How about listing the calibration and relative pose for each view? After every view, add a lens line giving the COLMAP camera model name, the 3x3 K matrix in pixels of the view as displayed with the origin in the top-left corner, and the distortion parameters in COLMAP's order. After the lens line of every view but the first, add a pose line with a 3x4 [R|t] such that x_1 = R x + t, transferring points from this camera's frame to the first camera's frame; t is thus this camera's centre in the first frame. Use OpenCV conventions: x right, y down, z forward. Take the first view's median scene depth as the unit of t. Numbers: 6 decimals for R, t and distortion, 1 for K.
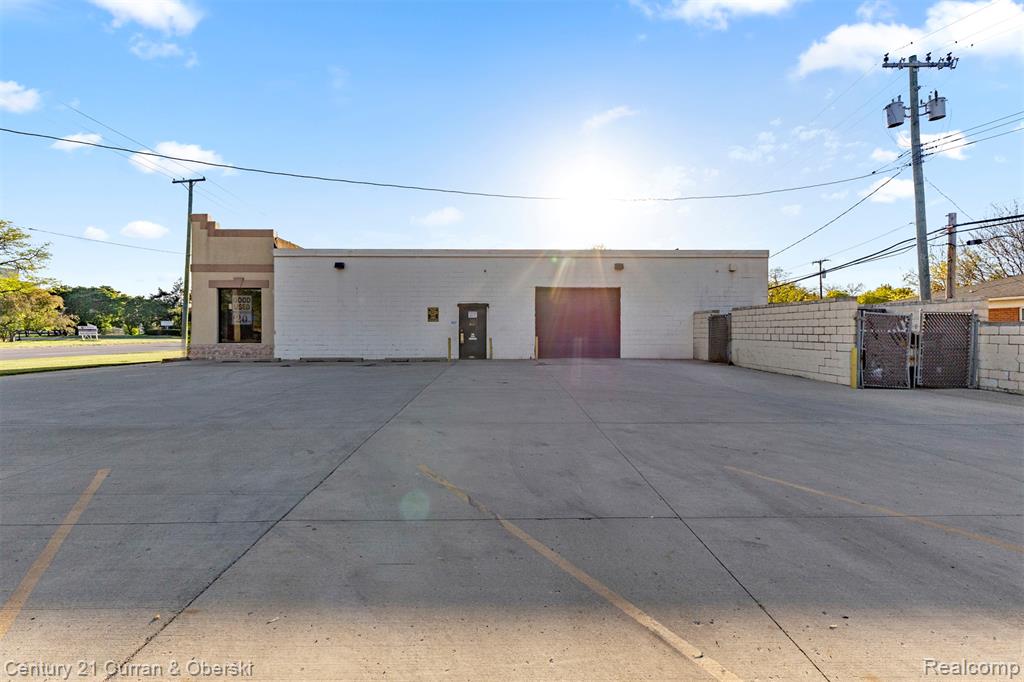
lens RADIAL K [[441.6, 0, 509.5], [0, 441.6, 337.7], [0, 0, 1]] dist [0.003593, 0.000300]
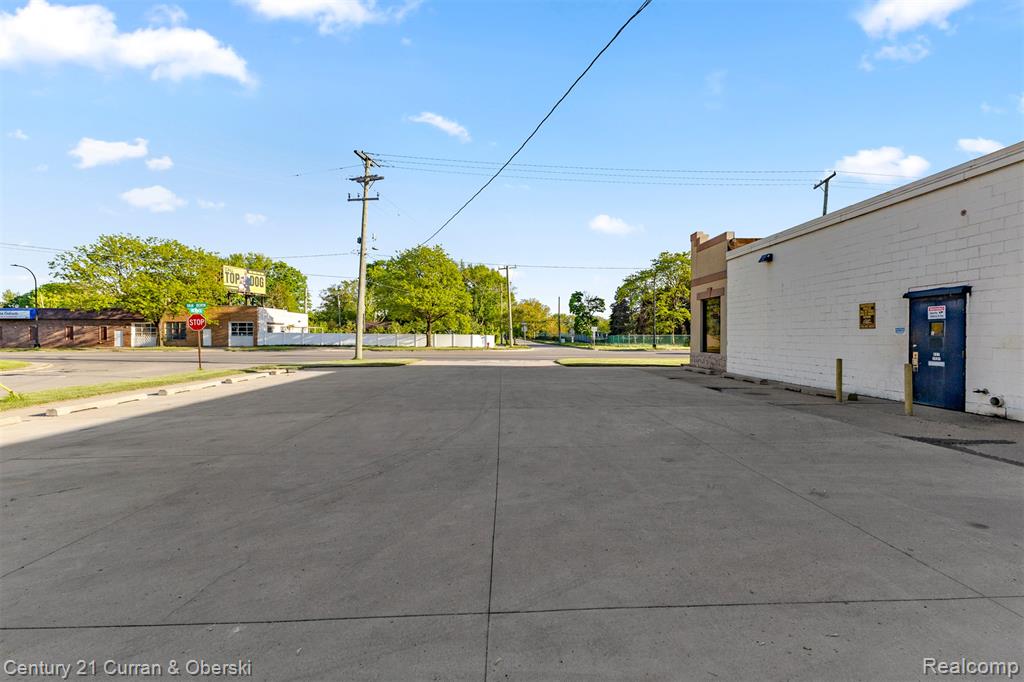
lens RADIAL K [[441.6, 0, 509.5], [0, 441.6, 337.7], [0, 0, 1]] dist [0.003593, 0.000300]
pose [[-0.009854, 0.005423, -0.999937, 0.394438], [-0.012628, 0.999905, 0.005547, -0.022438], [0.999872, 0.012682, -0.009785, 0.551684]]
